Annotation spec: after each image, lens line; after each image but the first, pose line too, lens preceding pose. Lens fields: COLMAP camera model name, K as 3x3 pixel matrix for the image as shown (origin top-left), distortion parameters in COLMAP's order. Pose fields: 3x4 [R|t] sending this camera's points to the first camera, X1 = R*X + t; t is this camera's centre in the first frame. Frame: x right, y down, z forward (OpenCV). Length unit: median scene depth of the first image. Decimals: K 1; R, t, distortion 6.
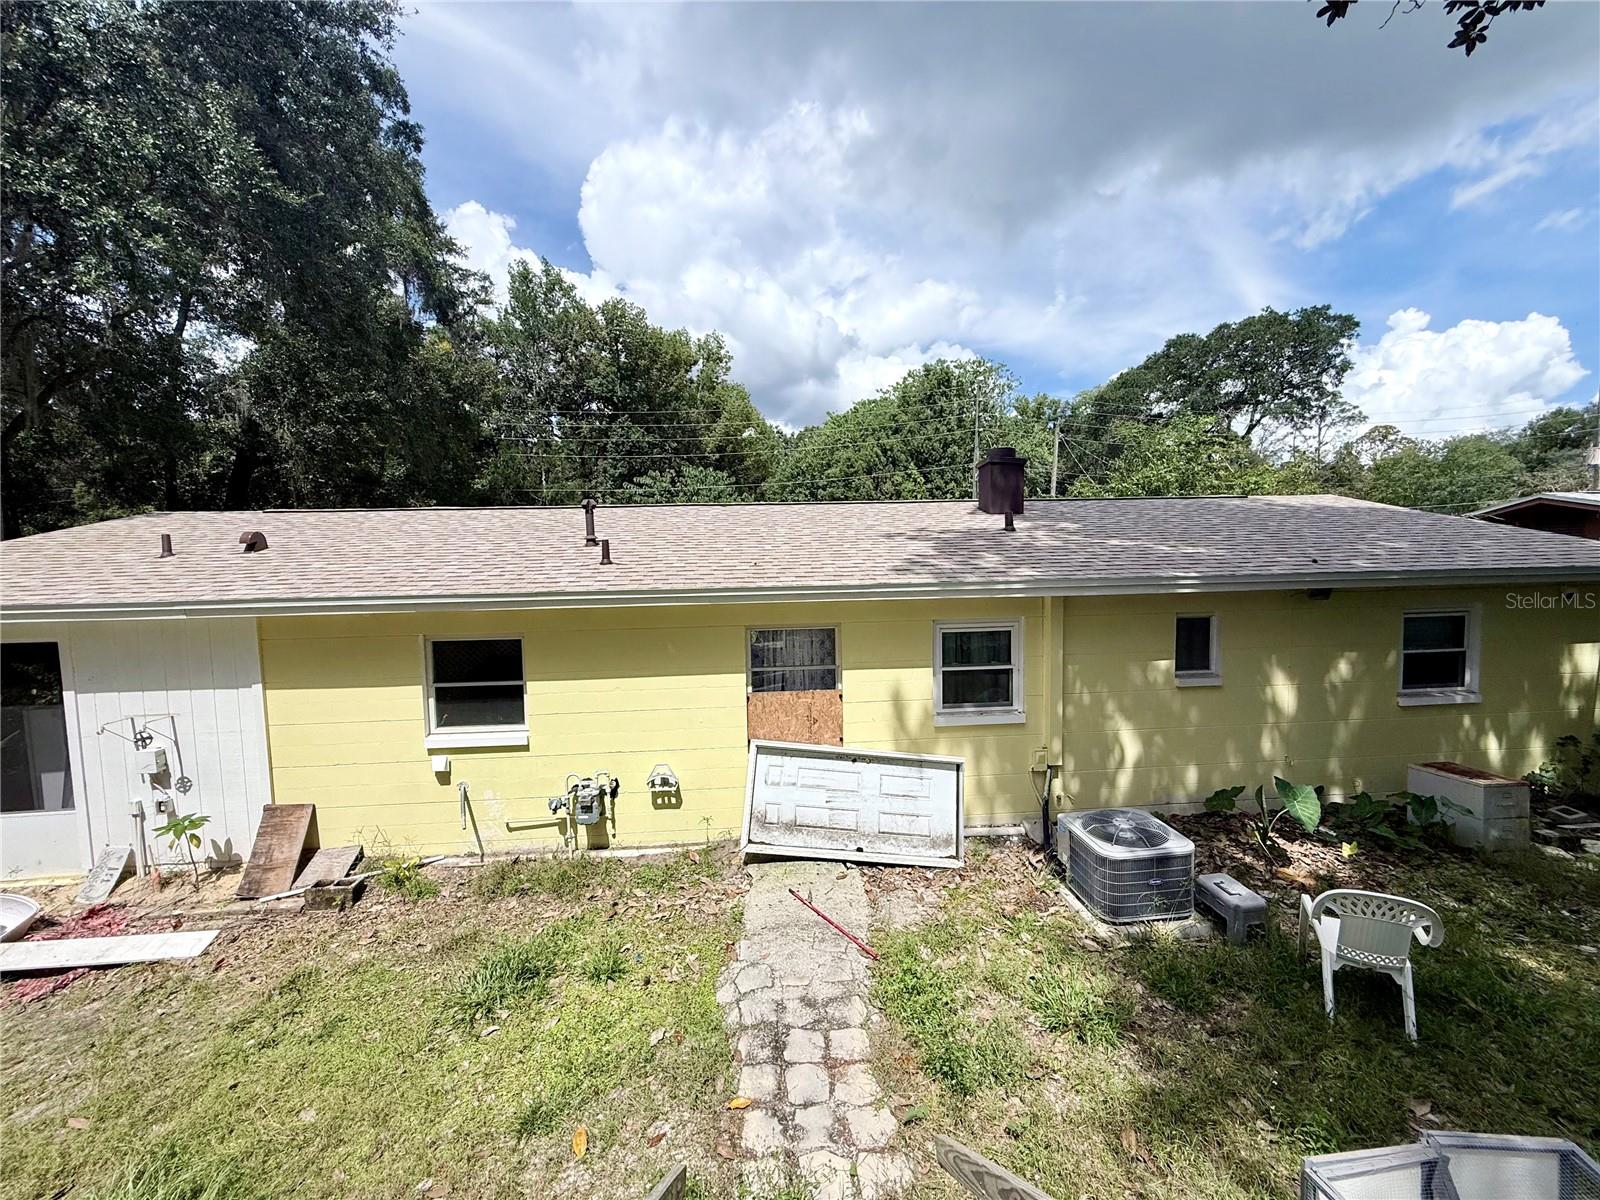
lens RADIAL K [[640.8, 0, 797.7], [0, 640.8, 600.1], [0, 0, 1]] dist [0.000661, -0.000390]
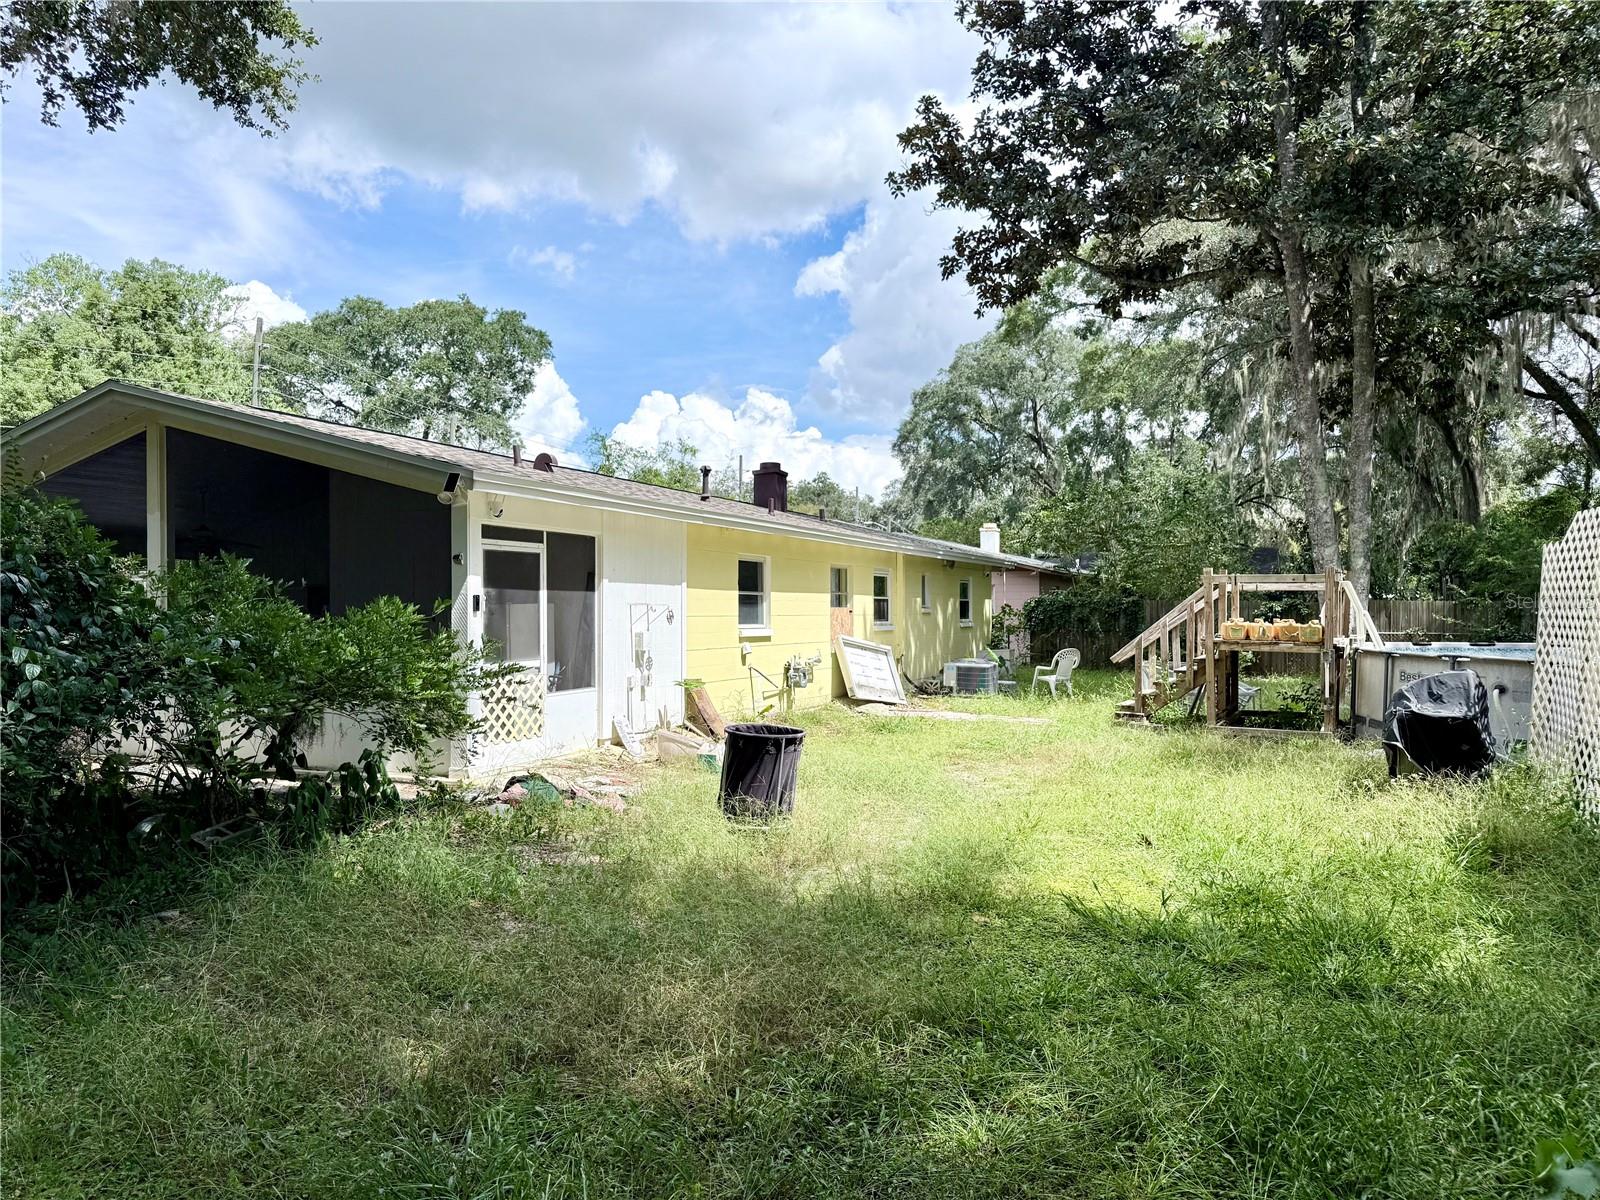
lens RADIAL K [[1133.0, 0, 802.3], [0, 1133.0, 602.1], [0, 0, 1]] dist [0.089063, -0.140866]
pose [[0.483925, 0.026725, 0.874702, -2.469559], [0.054218, 0.996698, -0.060448, 0.292357], [-0.873429, 0.076676, 0.480878, -0.258512]]
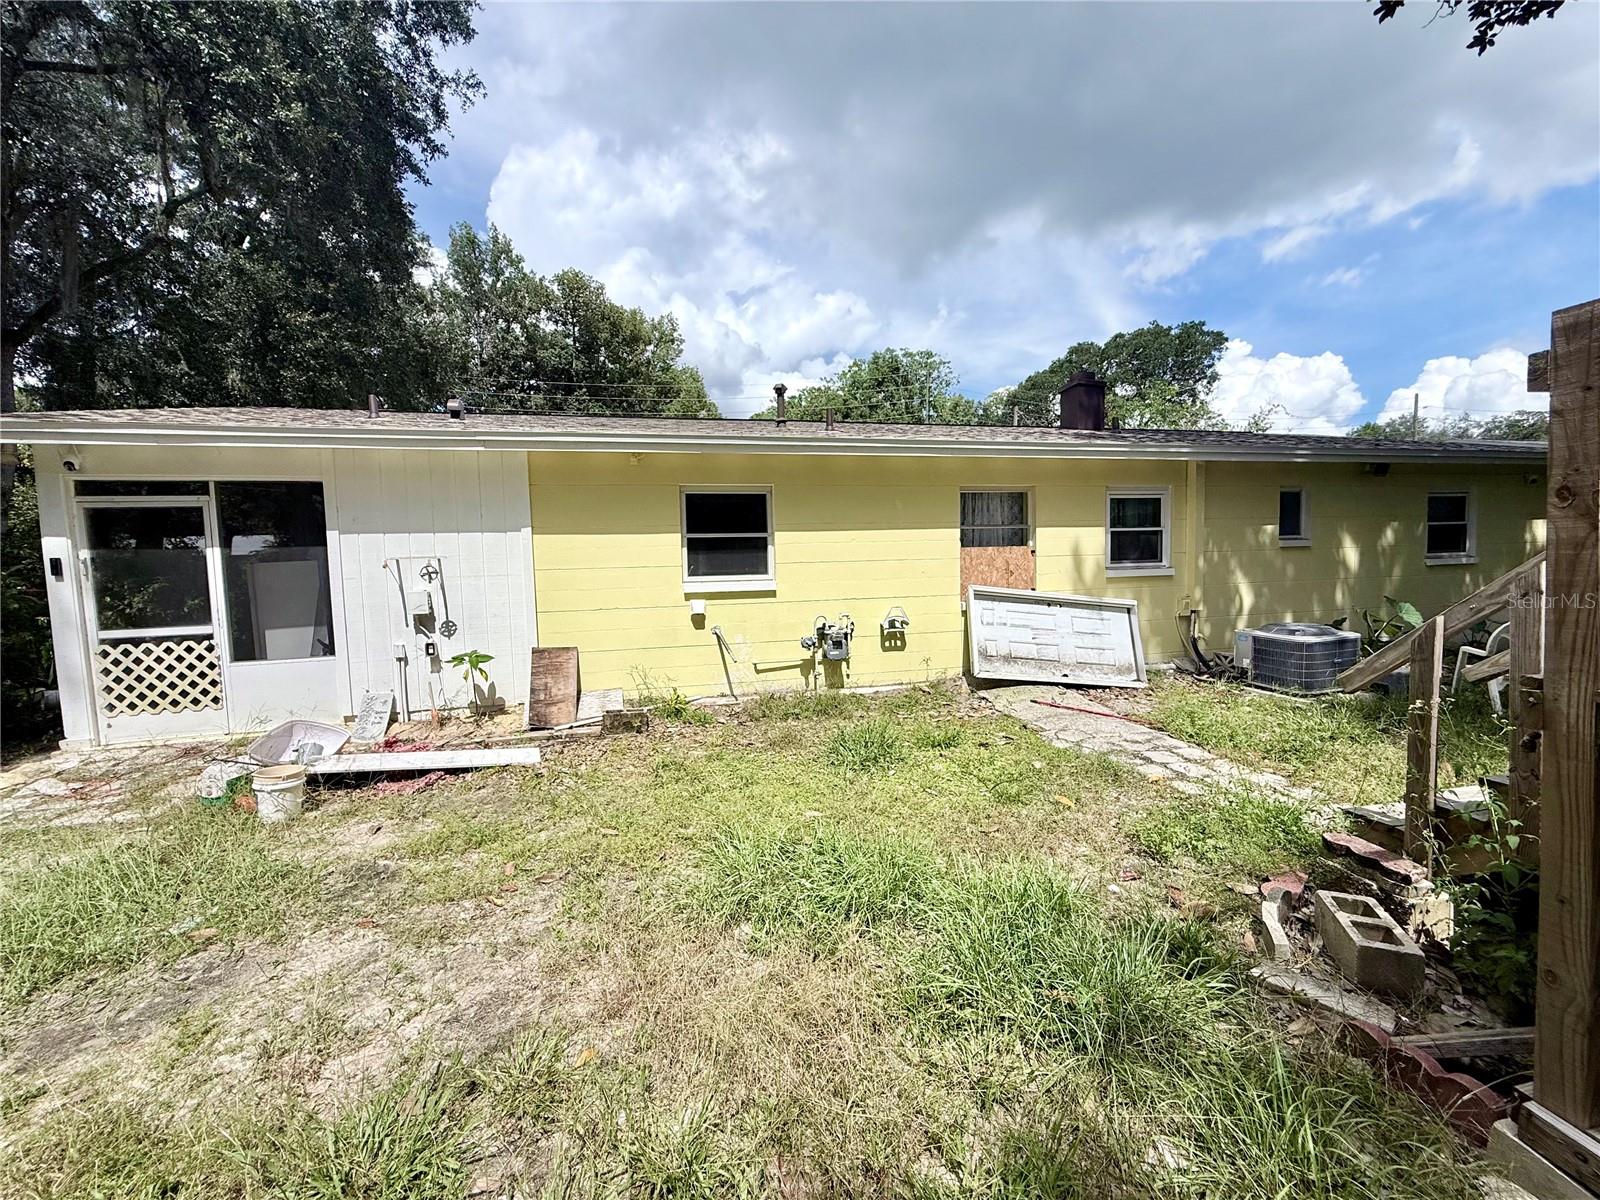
lens RADIAL K [[638.6, 0, 796.9], [0, 638.6, 601.1], [0, 0, 1]] dist [-0.001652, 0.000518]
pose [[0.988050, -0.015201, 0.153379, -0.526999], [0.016065, 0.999861, -0.004391, 0.237557], [-0.153291, 0.006803, 0.988158, -0.064030]]
